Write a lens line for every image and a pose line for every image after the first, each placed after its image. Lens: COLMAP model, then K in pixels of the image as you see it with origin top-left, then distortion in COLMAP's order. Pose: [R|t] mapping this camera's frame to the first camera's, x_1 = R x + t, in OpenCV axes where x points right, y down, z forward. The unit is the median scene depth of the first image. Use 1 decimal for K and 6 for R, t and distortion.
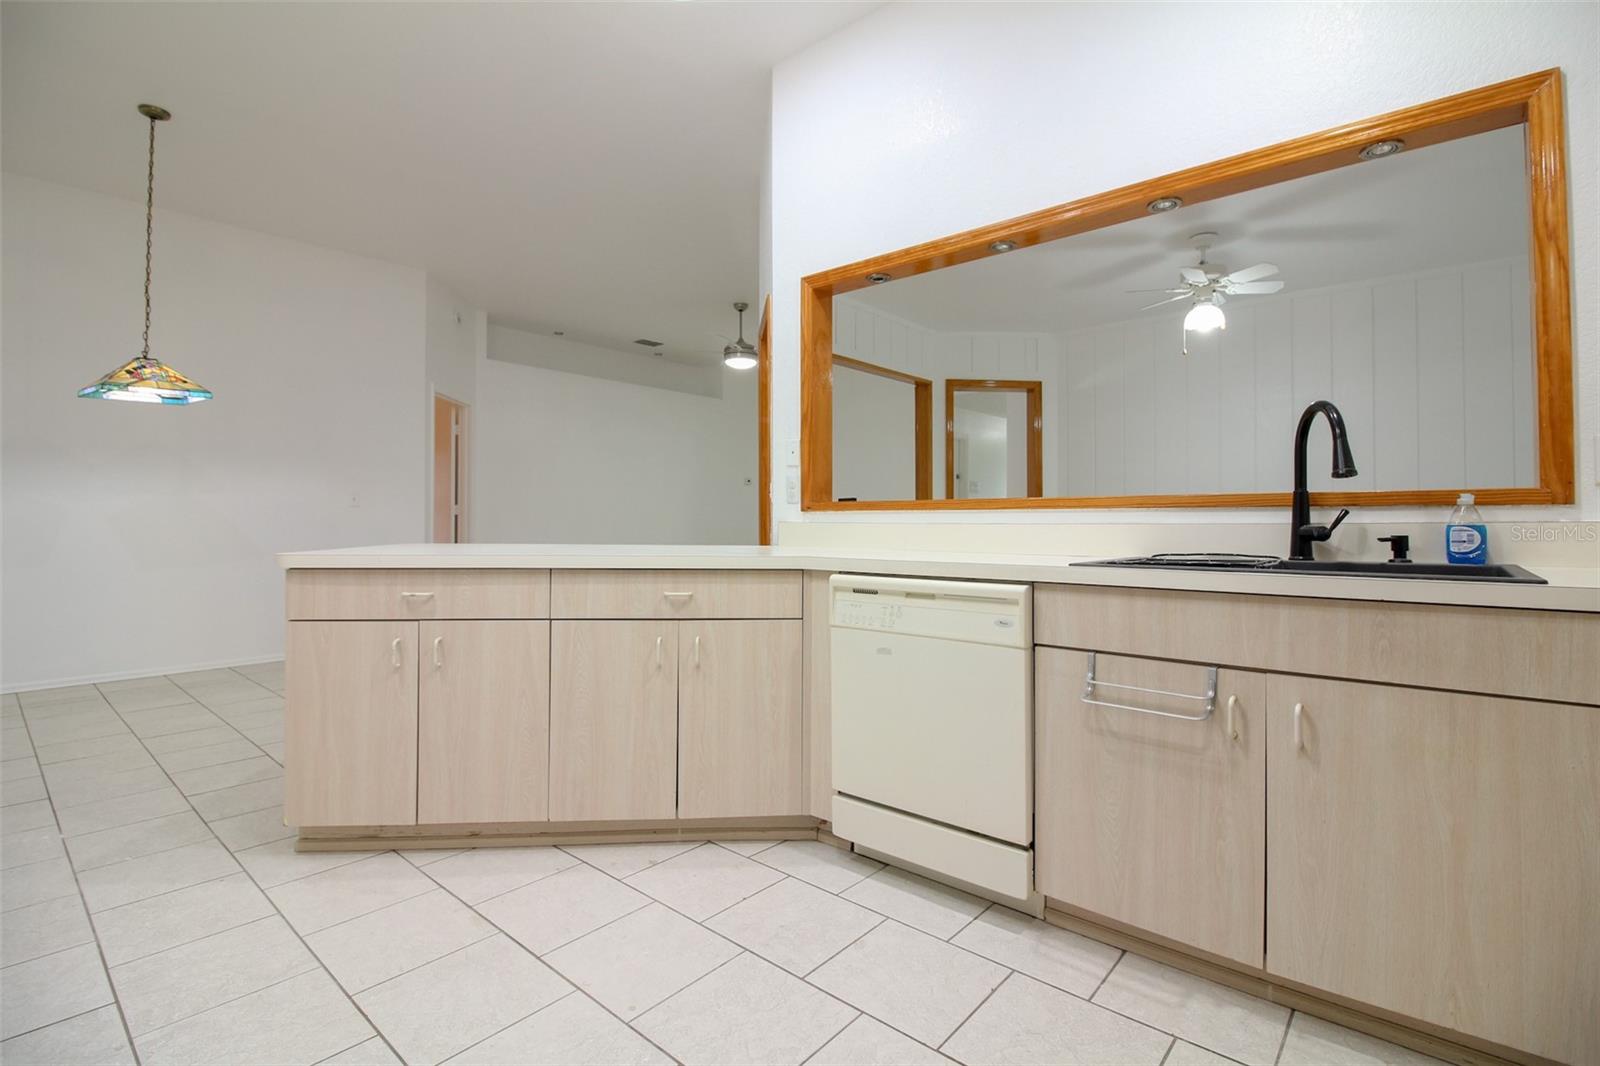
lens RADIAL K [[743.8, 0, 799.0], [0, 743.8, 516.1], [0, 0, 1]] dist [-0.013097, -0.002369]
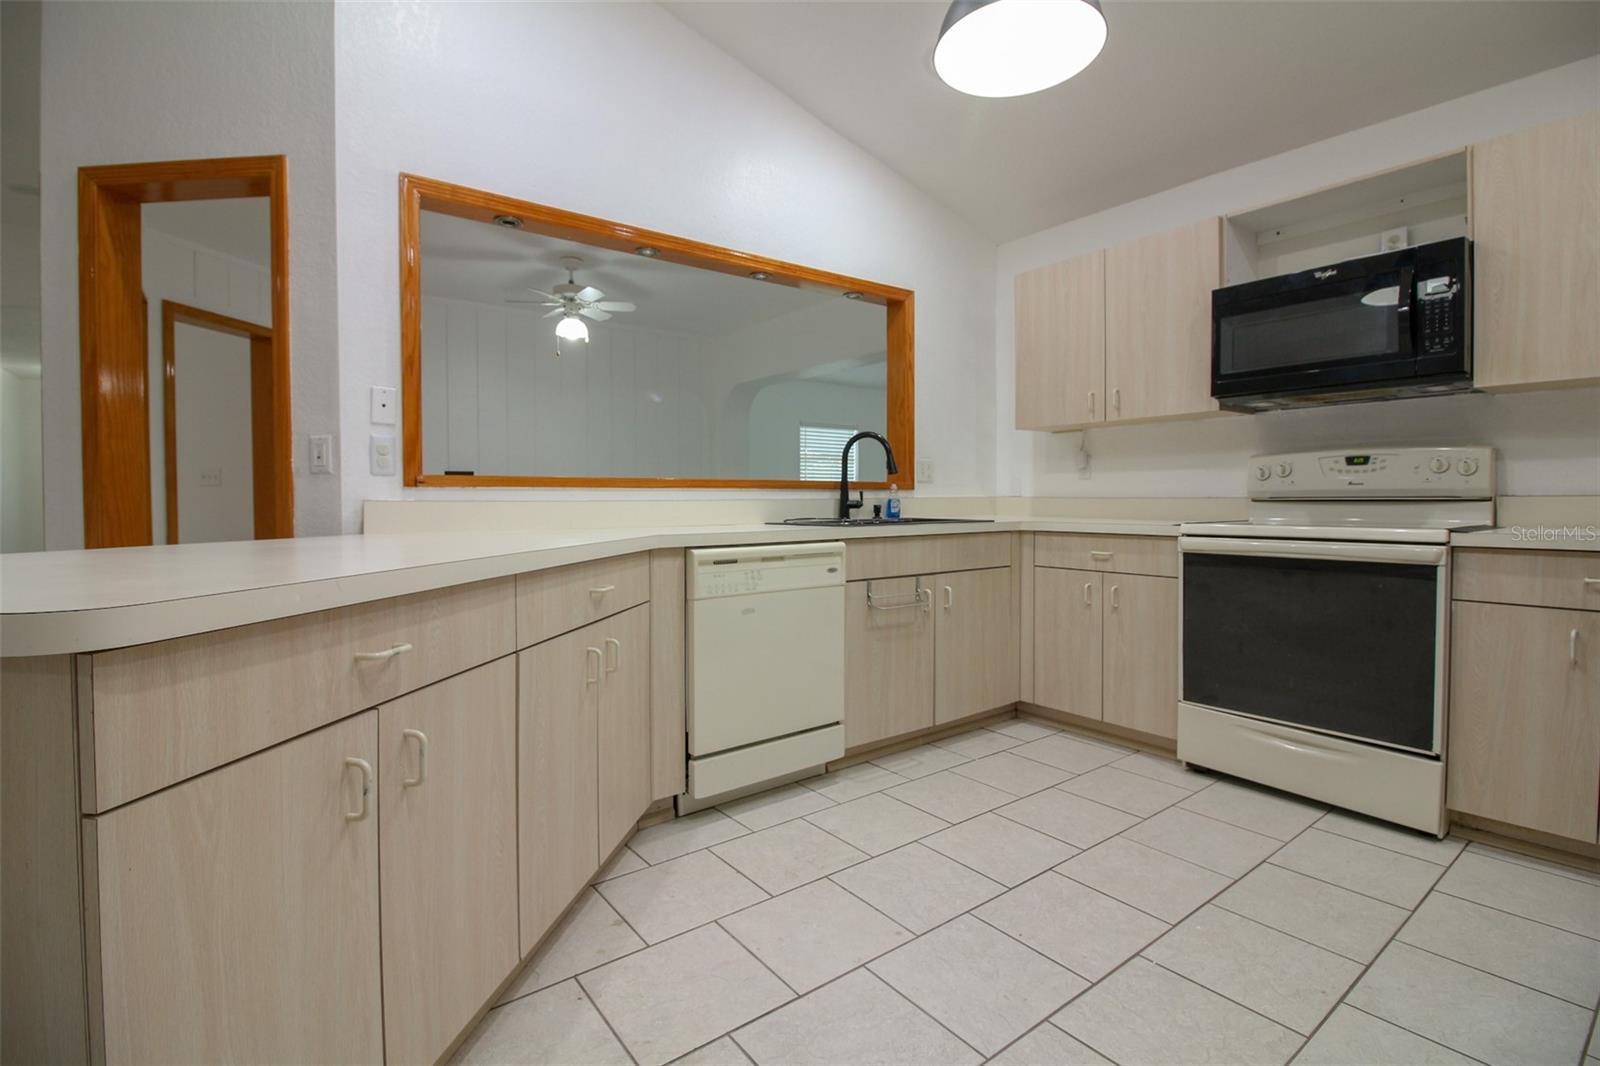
lens RADIAL K [[743.8, 0, 804.6], [0, 743.8, 524.2], [0, 0, 1]] dist [-0.013097, -0.002369]
pose [[0.196027, -0.033851, 0.980014, -0.942131], [-0.000623, 0.999399, 0.034645, 0.007738], [-0.980598, -0.007402, 0.195889, 0.658893]]
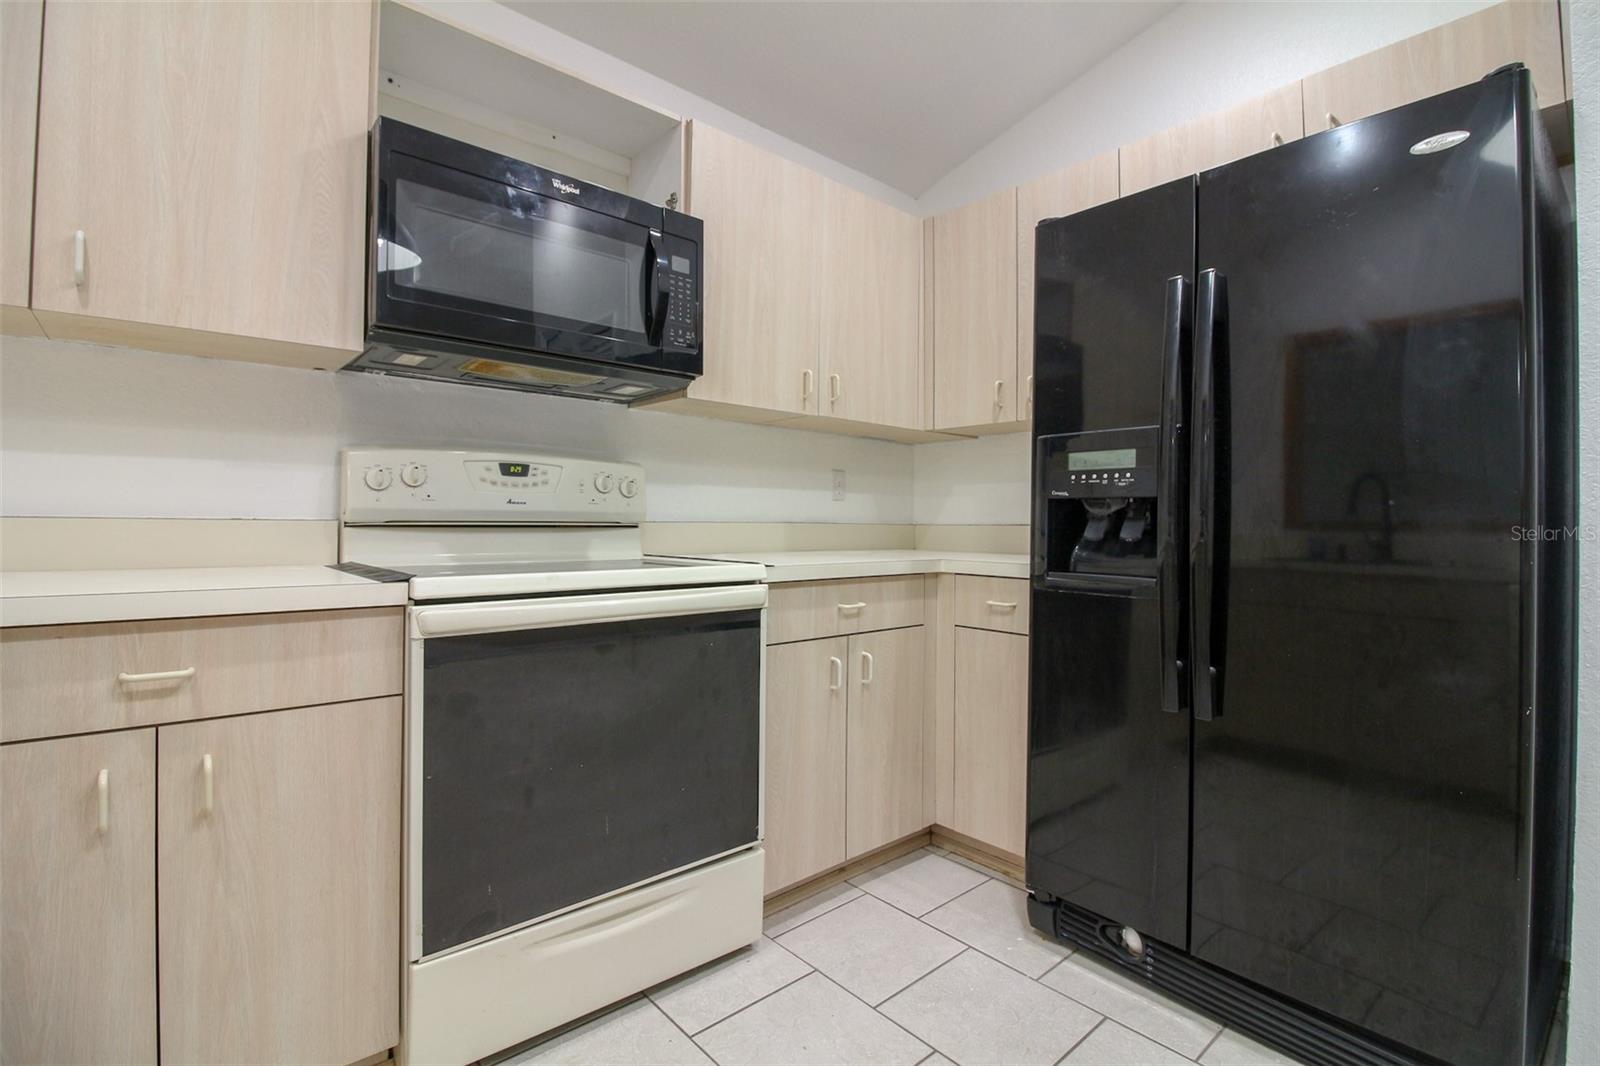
lens RADIAL K [[743.8, 0, 810.5], [0, 743.8, 518.7], [0, 0, 1]] dist [-0.013097, -0.002369]
pose [[-0.993688, -0.009893, 0.111741, 0.038799], [-0.010788, 0.999914, -0.007403, 0.003958], [-0.111658, -0.008562, -0.993710, 0.827441]]
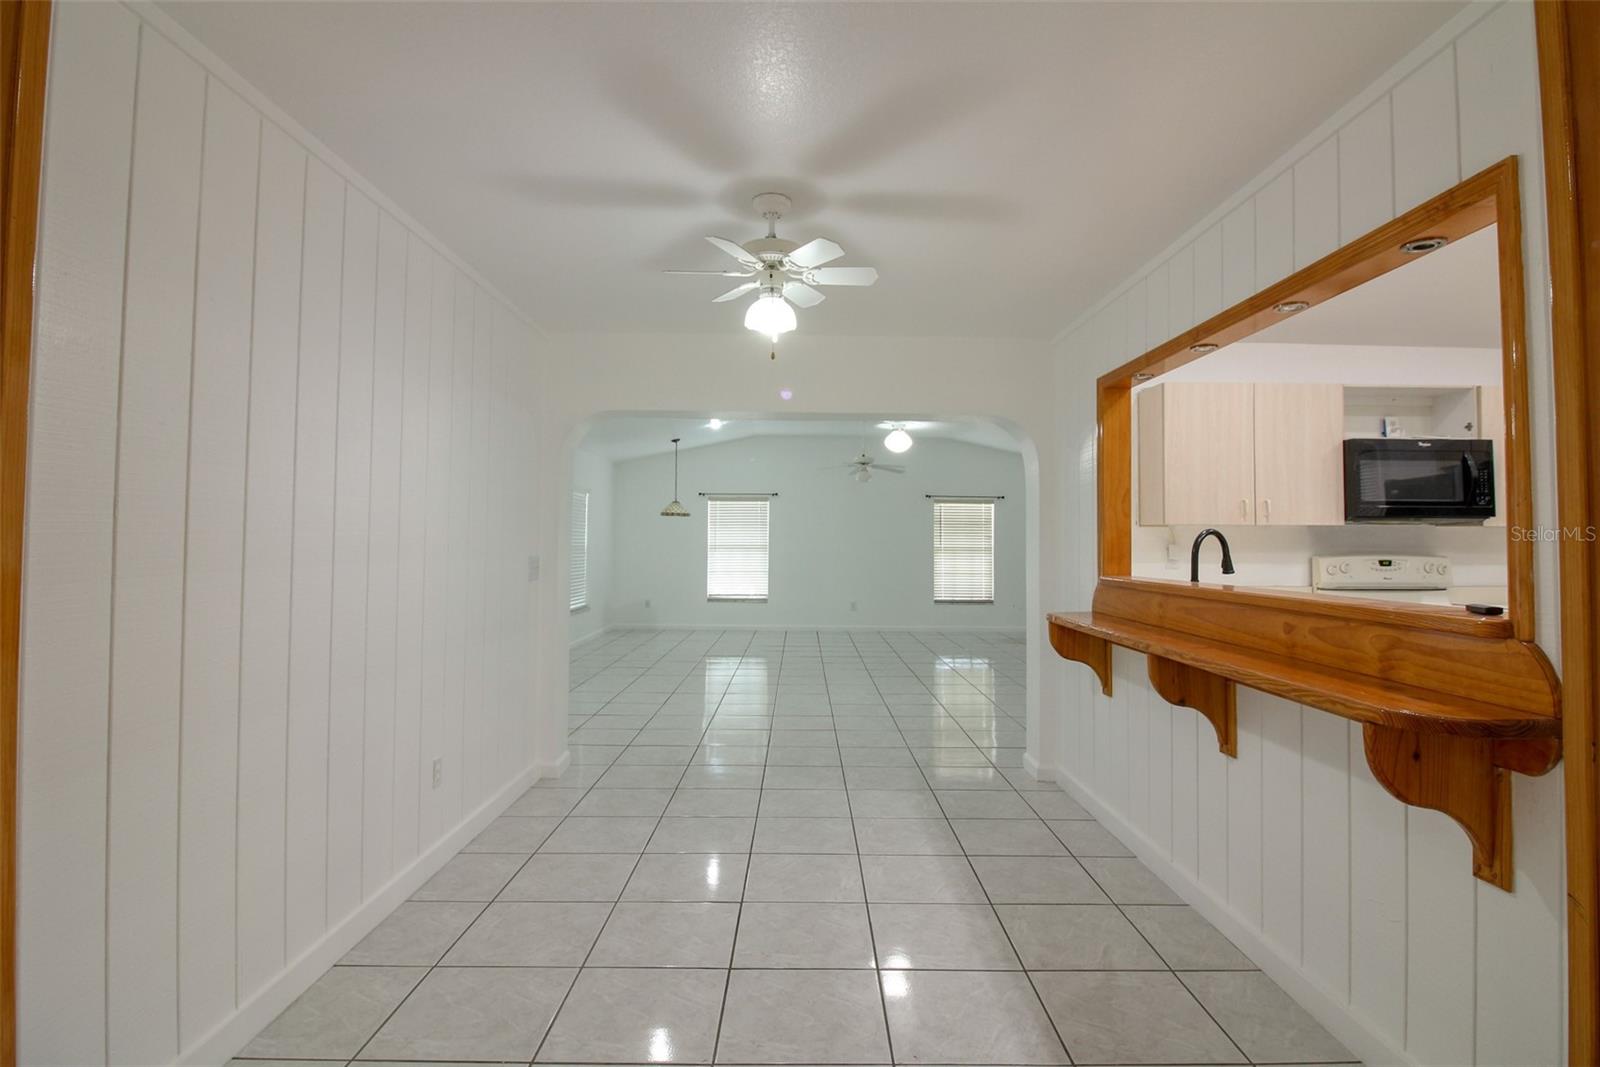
lens RADIAL K [[796.7, 0, 795.7], [0, 796.7, 511.6], [0, 0, 1]] dist [-0.026914, -0.001413]
pose [[-0.652829, 0.026691, 0.757035, -0.052711], [-0.011037, 0.998938, -0.044738, -0.084543], [-0.757425, -0.037562, -0.651841, 2.484192]]
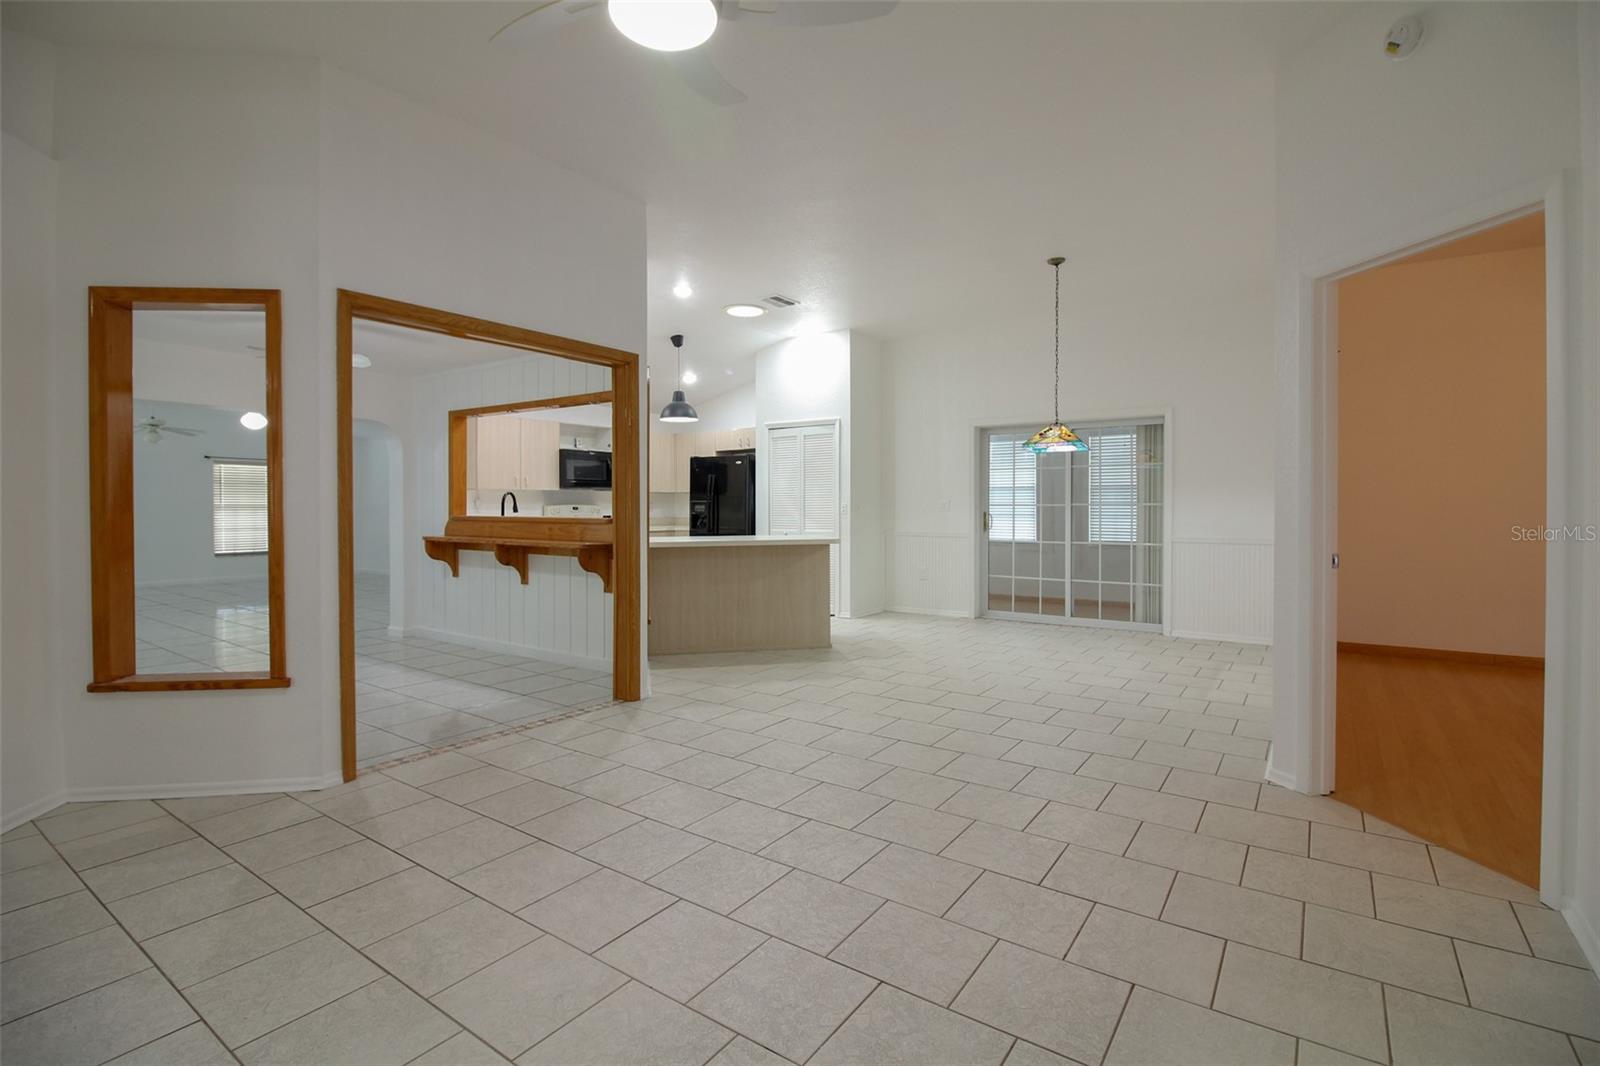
lens RADIAL K [[743.8, 0, 806.9], [0, 743.8, 504.7], [0, 0, 1]] dist [-0.013097, -0.002369]
pose [[-0.994622, 0.001216, -0.103566, -0.344644], [0.001898, 0.999977, -0.006483, -0.051140], [0.103555, -0.006644, -0.994601, 4.154230]]
